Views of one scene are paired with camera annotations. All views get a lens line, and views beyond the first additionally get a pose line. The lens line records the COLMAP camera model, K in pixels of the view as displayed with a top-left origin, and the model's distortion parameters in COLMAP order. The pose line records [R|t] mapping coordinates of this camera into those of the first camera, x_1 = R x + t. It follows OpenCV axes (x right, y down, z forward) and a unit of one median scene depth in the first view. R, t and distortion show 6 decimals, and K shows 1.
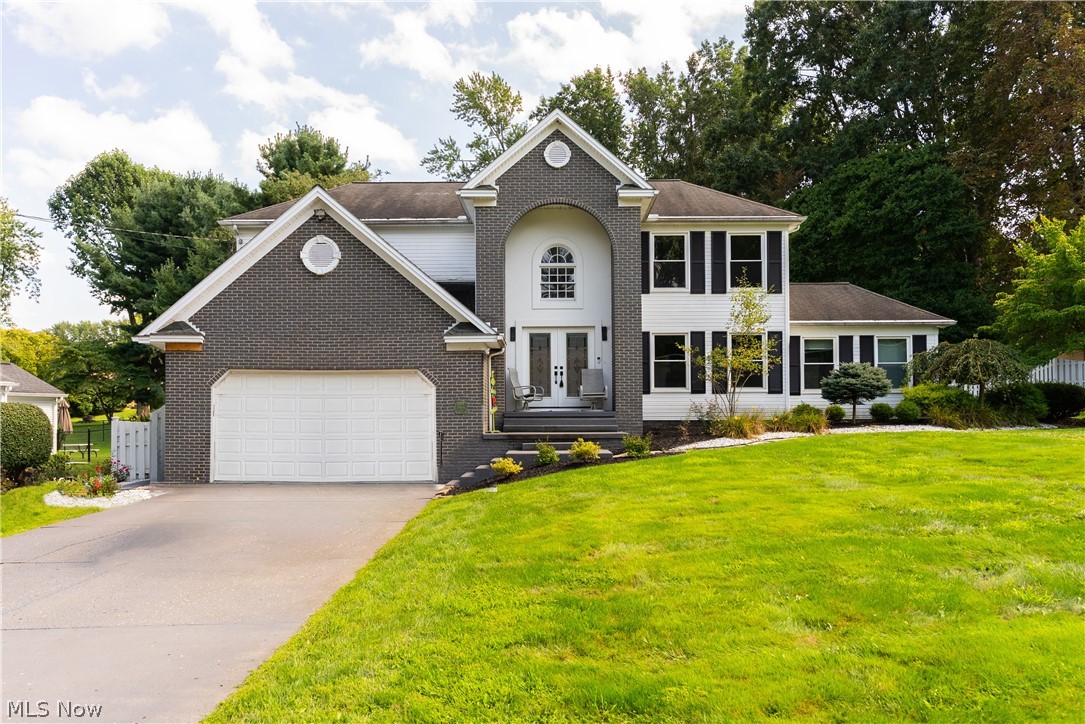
lens RADIAL K [[873.7, 0, 538.3], [0, 873.7, 401.1], [0, 0, 1]] dist [-0.001551, 0.004427]
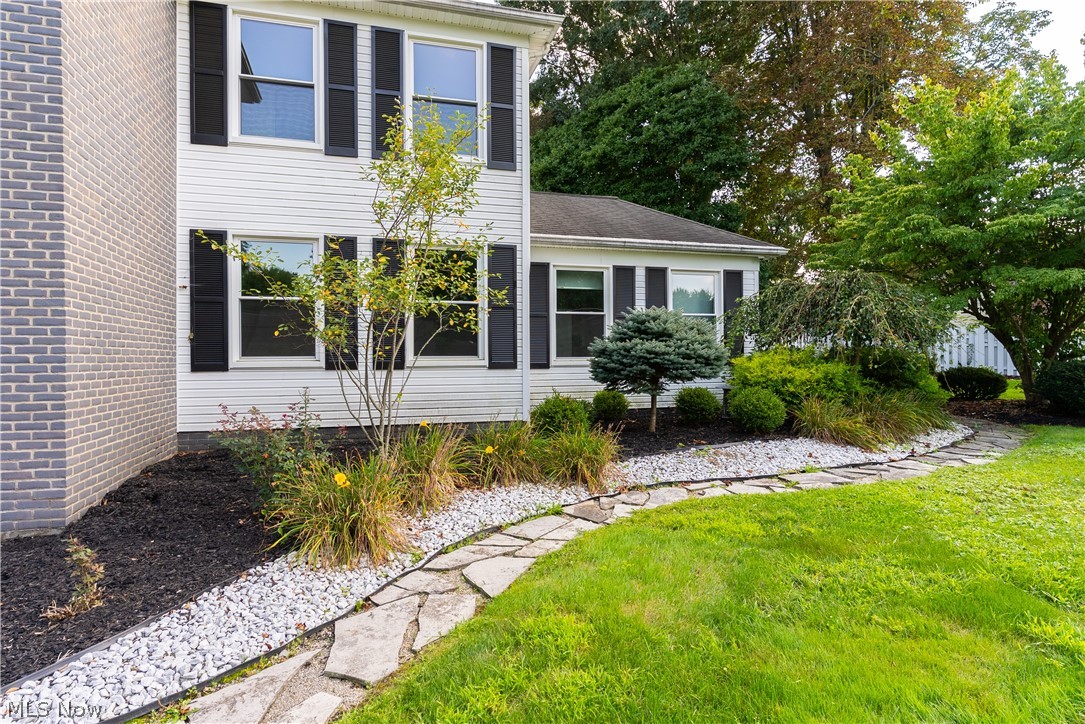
lens RADIAL K [[699.2, 0, 543.1], [0, 699.2, 359.6], [0, 0, 1]] dist [0.000574, 0.001155]
pose [[0.959215, -0.000109, 0.282678, 0.168442], [-0.002744, 0.999949, 0.009697, -0.016762], [-0.282665, -0.010077, 0.959166, 0.568275]]
